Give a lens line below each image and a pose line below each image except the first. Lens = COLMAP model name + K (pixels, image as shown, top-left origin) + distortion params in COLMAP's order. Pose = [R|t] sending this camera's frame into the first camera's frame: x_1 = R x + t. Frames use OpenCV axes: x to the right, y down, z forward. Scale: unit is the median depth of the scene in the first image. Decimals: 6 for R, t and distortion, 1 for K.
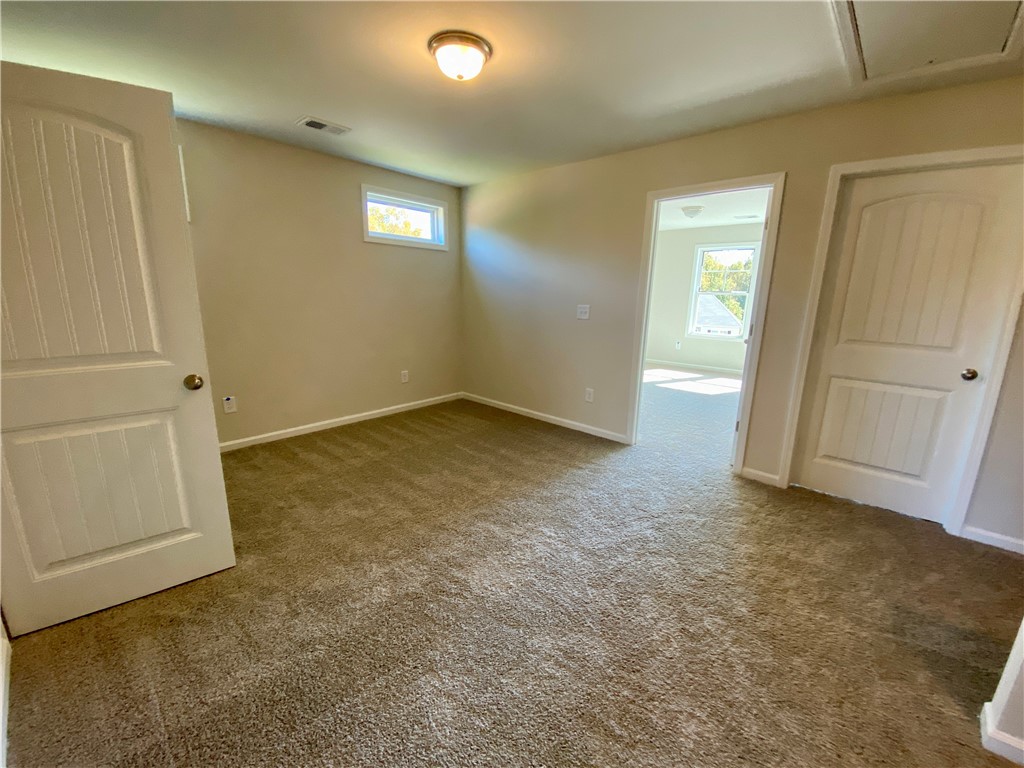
lens RADIAL K [[414.2, 0, 512.0], [0, 414.2, 384.0], [0, 0, 1]] dist [0.034928, -0.029165]
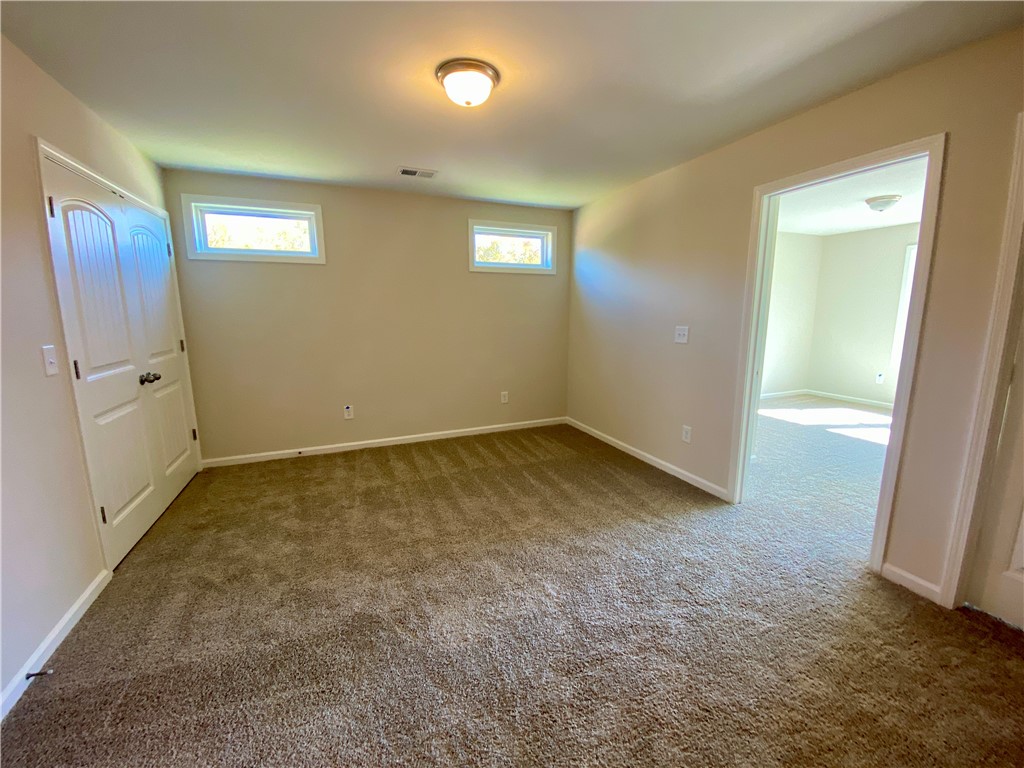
lens RADIAL K [[413.1, 0, 512.0], [0, 413.1, 384.0], [0, 0, 1]] dist [0.017893, -0.018460]
pose [[0.907494, 0.049659, -0.417119, 0.271054], [-0.070544, 0.996902, -0.034793, -0.025525], [0.414099, 0.060999, 0.908185, 0.119873]]
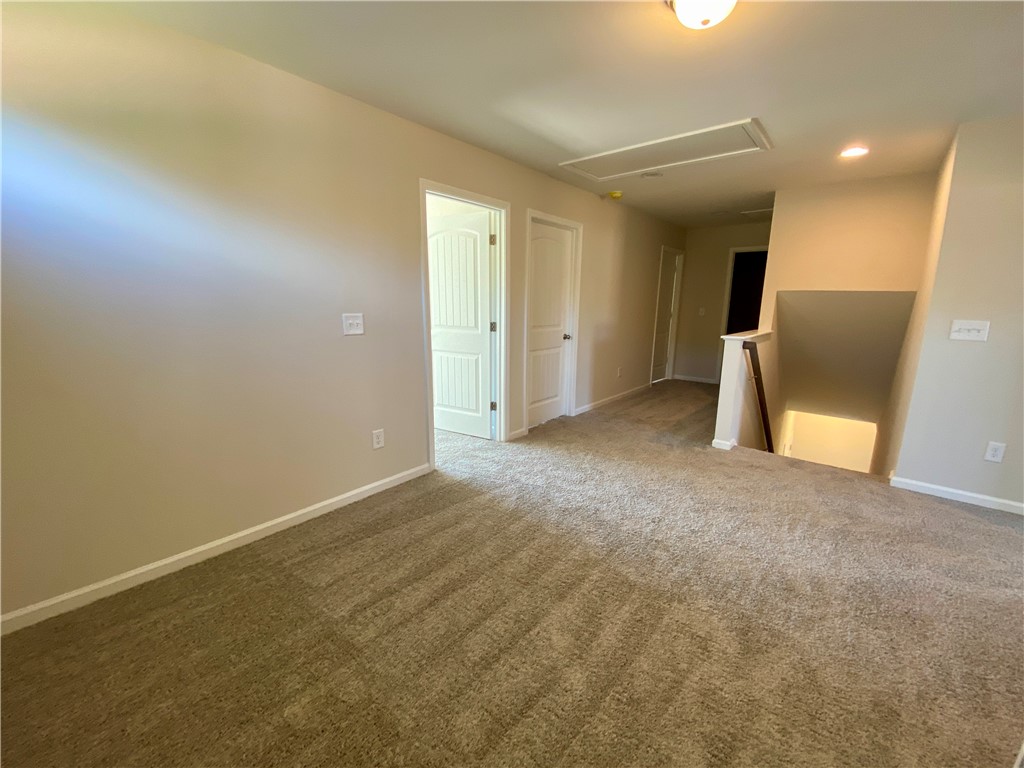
lens RADIAL K [[414.2, 0, 512.0], [0, 414.2, 384.0], [0, 0, 1]] dist [0.034928, -0.029165]
pose [[-0.046212, -0.220887, 0.974204, -0.643069], [0.203701, 0.952670, 0.225667, -0.228080], [-0.977942, 0.208875, 0.000970, 0.968382]]
